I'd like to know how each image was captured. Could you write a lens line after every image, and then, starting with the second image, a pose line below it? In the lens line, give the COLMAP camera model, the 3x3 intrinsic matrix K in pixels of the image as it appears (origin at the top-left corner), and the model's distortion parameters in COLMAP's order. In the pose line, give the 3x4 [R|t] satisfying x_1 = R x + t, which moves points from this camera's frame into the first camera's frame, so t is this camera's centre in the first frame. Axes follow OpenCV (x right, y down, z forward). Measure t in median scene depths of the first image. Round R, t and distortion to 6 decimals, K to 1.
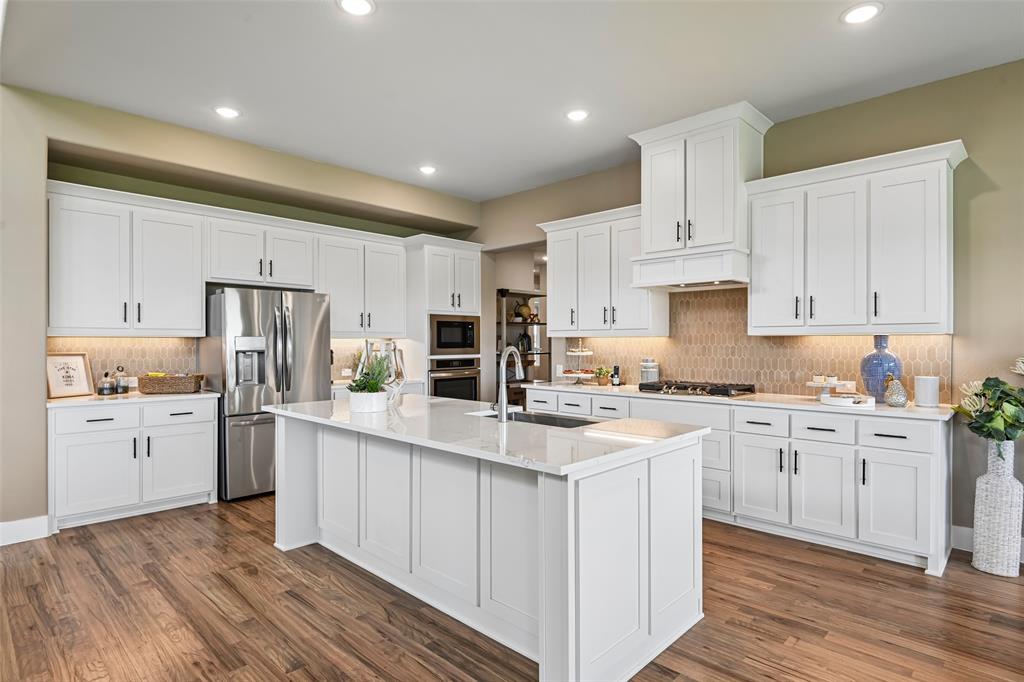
lens RADIAL K [[553.4, 0, 535.0], [0, 553.4, 346.3], [0, 0, 1]] dist [-0.003183, 0.000132]
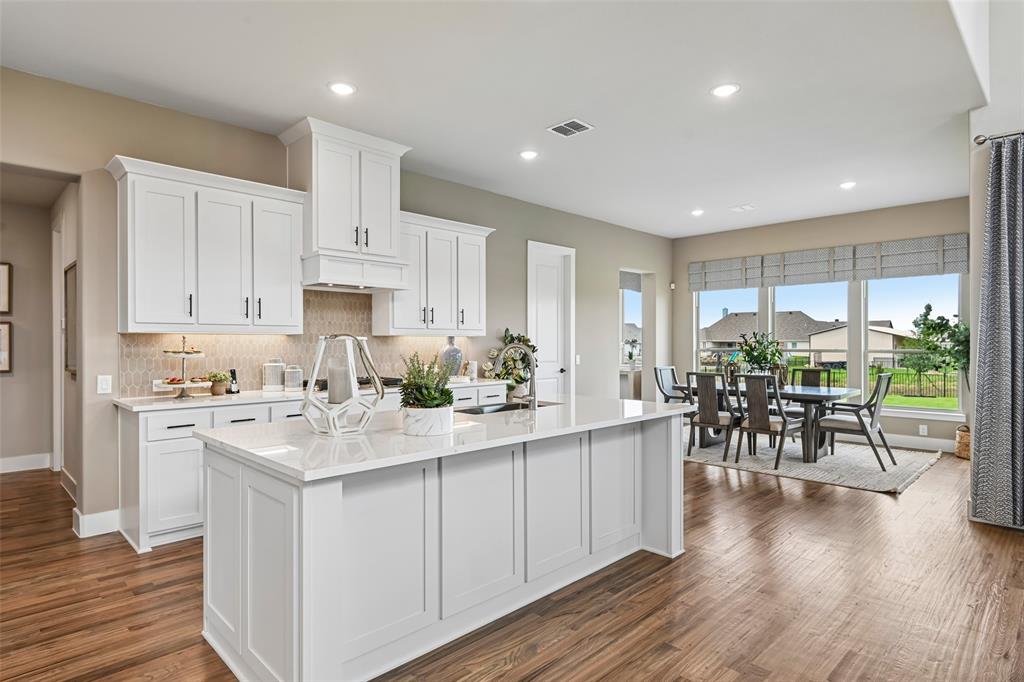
lens RADIAL K [[553.4, 0, 512.8], [0, 553.4, 342.8], [0, 0, 1]] dist [-0.003183, 0.000132]
pose [[0.034768, -0.002877, 0.999391, -0.904183], [0.009417, 0.999952, 0.002551, -0.003038], [-0.999351, 0.009323, 0.034793, 0.759991]]
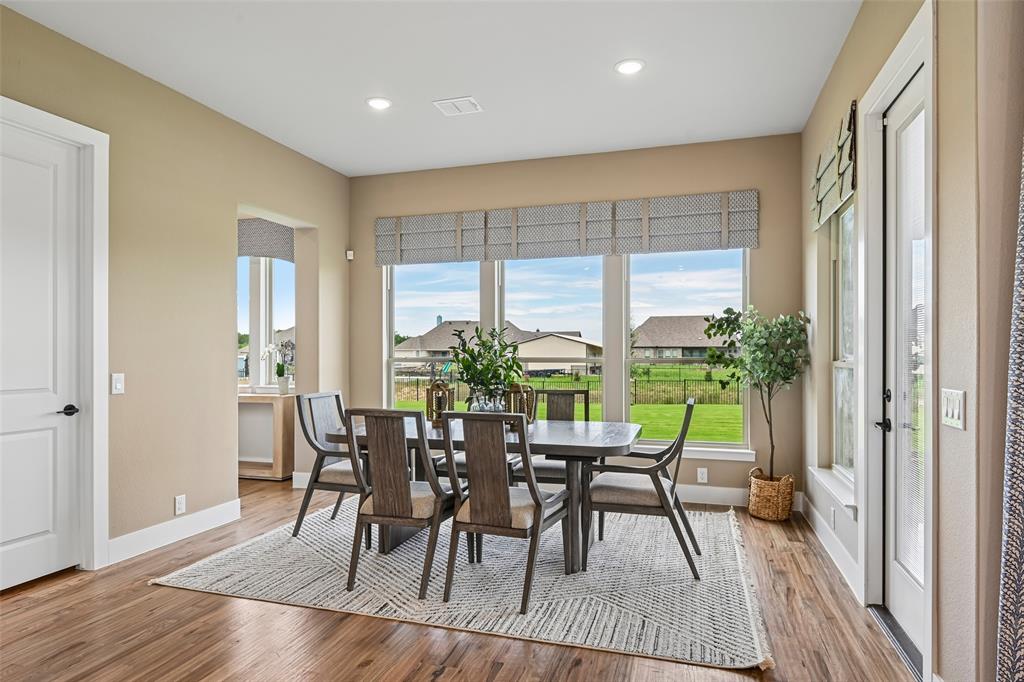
lens RADIAL K [[592.5, 0, 511.4], [0, 592.5, 347.1], [0, 0, 1]] dist [-0.001185, 0.000124]
pose [[-0.437046, 0.004545, 0.899428, -0.506652], [0.007347, 0.999972, -0.001483, 0.003803], [-0.899409, 0.005960, -0.437067, 0.612478]]
